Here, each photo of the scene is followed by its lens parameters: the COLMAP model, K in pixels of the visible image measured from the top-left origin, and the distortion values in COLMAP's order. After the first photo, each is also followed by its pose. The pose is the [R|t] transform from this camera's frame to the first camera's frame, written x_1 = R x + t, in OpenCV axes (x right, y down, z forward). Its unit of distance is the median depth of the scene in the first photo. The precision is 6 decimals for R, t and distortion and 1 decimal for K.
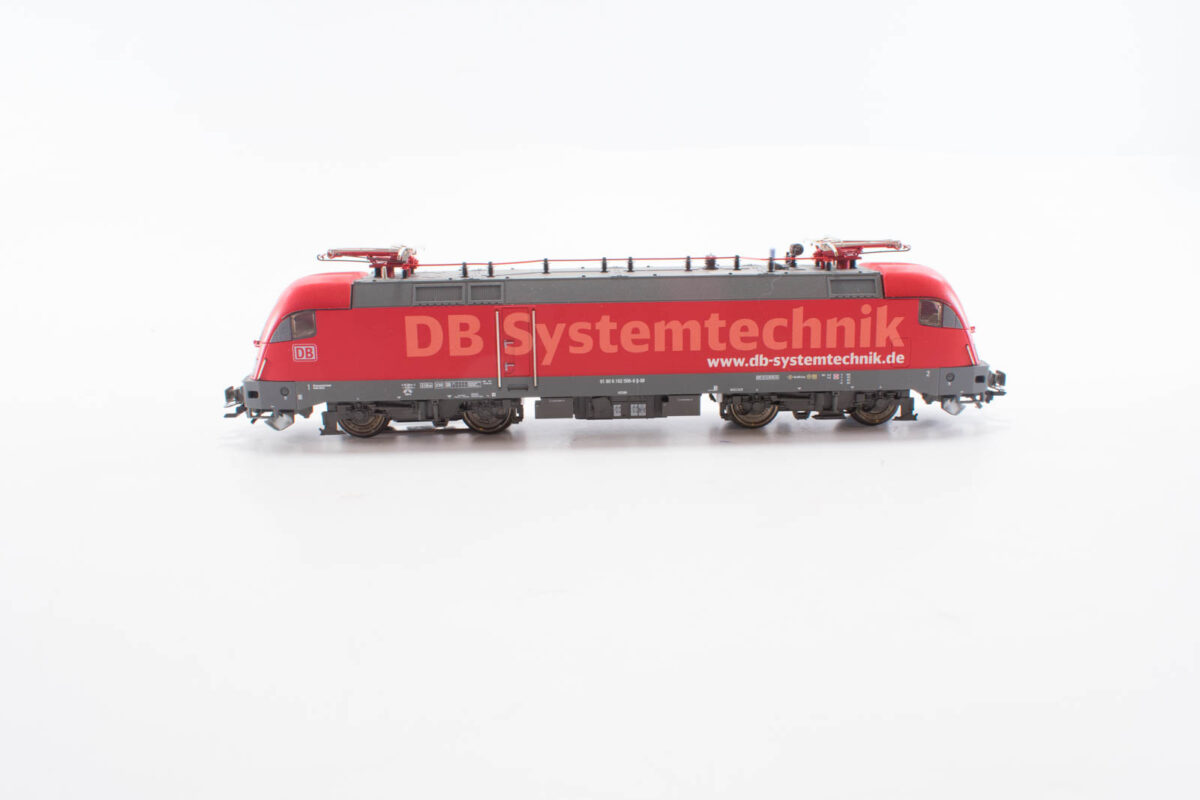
lens RADIAL K [[993.0, 0, 600.0], [0, 993.0, 400.0], [0, 0, 1]] dist [-0.136816, -0.001175]
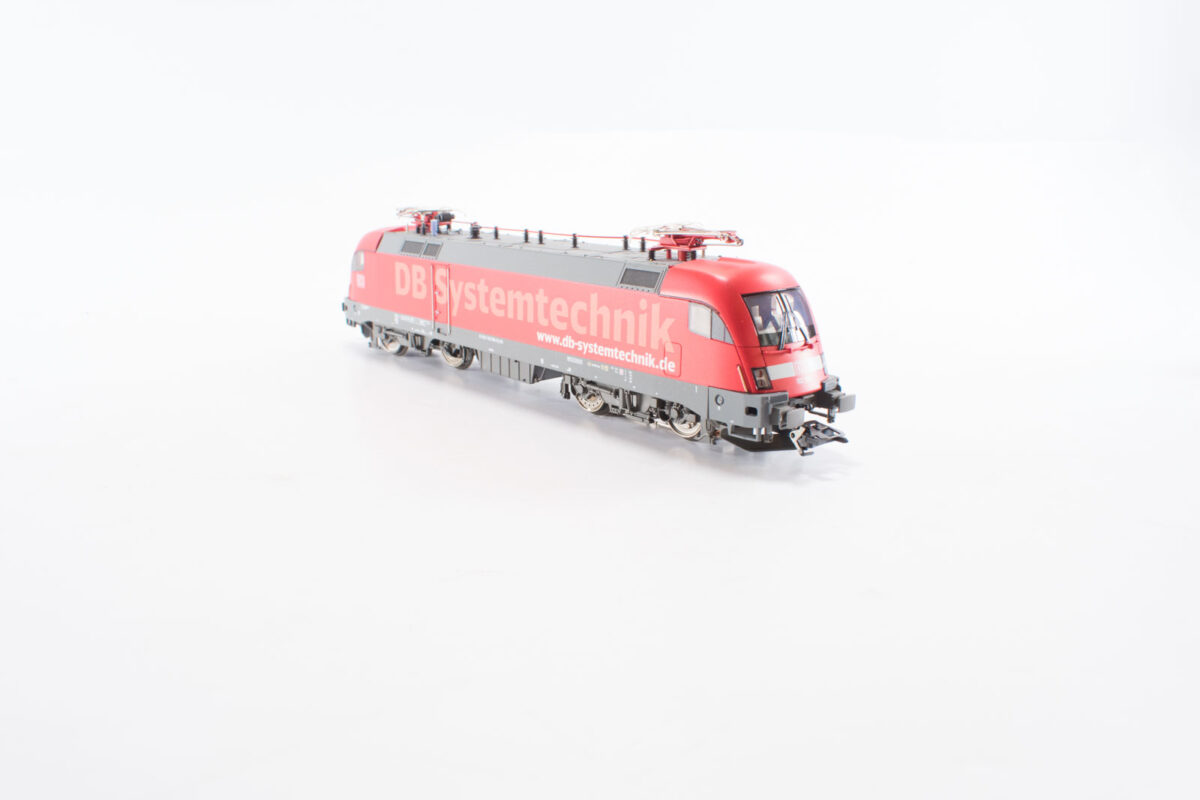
lens RADIAL K [[993.0, 0, 600.0], [0, 993.0, 400.0], [0, 0, 1]] dist [-0.136816, -0.001175]
pose [[0.621747, 0.206189, -0.755591, 0.950336], [-0.194024, 0.975203, 0.106462, -0.095580], [0.758805, 0.080410, 0.646335, 0.385811]]
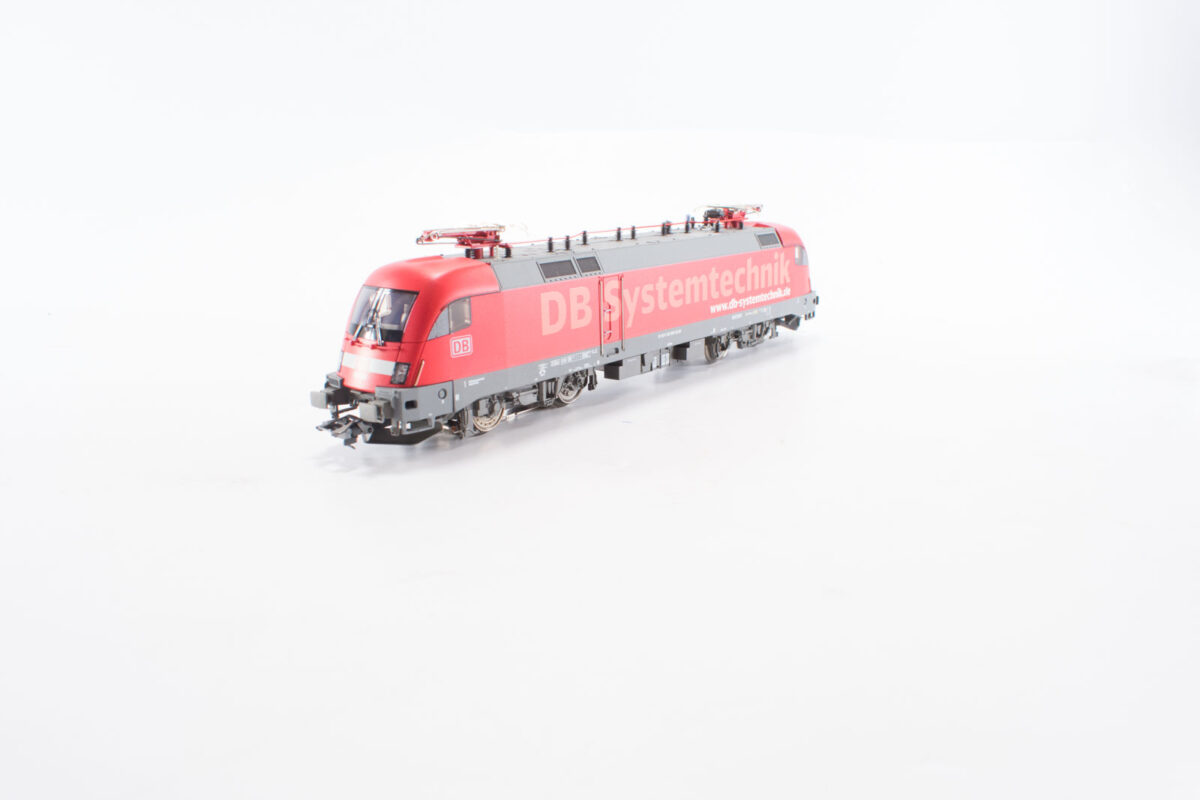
lens RADIAL K [[993.0, 0, 600.0], [0, 993.0, 400.0], [0, 0, 1]] dist [-0.136816, -0.001175]
pose [[0.650800, -0.174147, 0.739008, -0.883246], [0.180188, 0.980958, 0.072482, -0.041351], [-0.737558, 0.085989, 0.669786, 0.308497]]
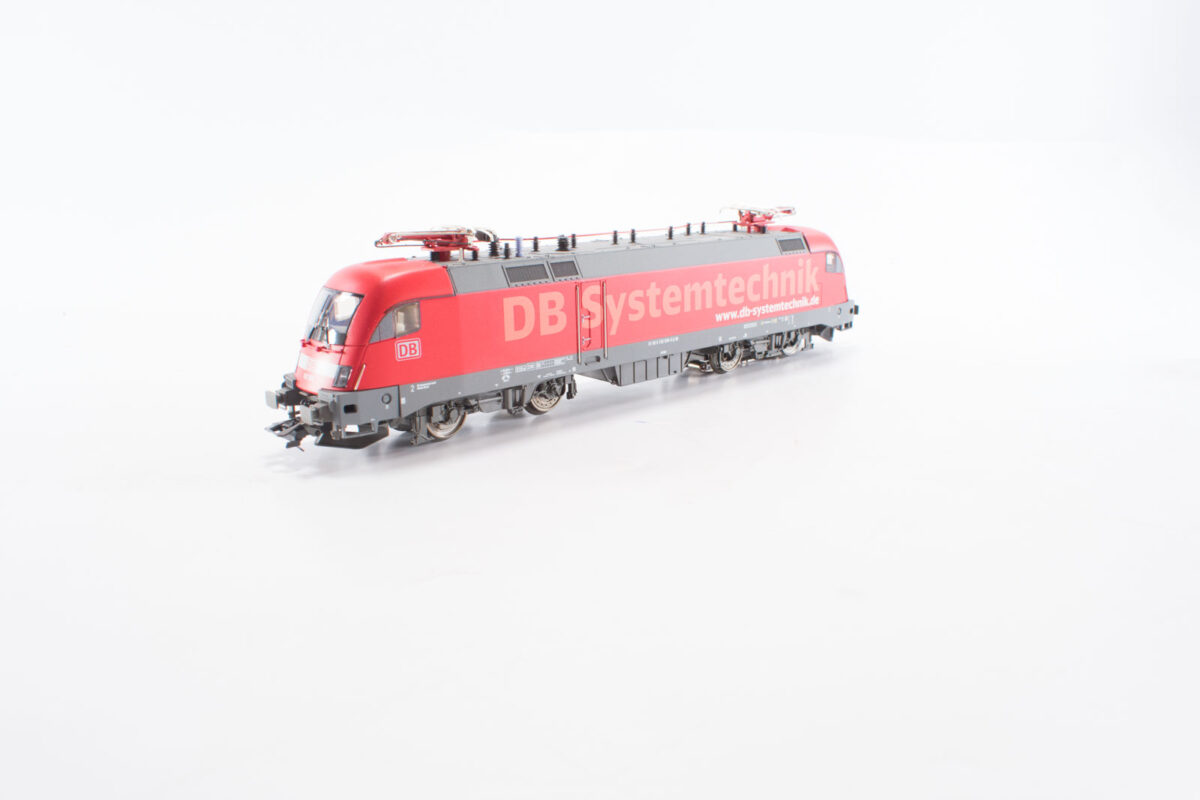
lens RADIAL K [[993.0, 0, 600.0], [0, 993.0, 400.0], [0, 0, 1]] dist [-0.136816, -0.001175]
pose [[0.756932, -0.149068, 0.636265, -0.731854], [0.153017, 0.986998, 0.049203, -0.020904], [-0.635327, 0.060116, 0.769900, 0.215851]]
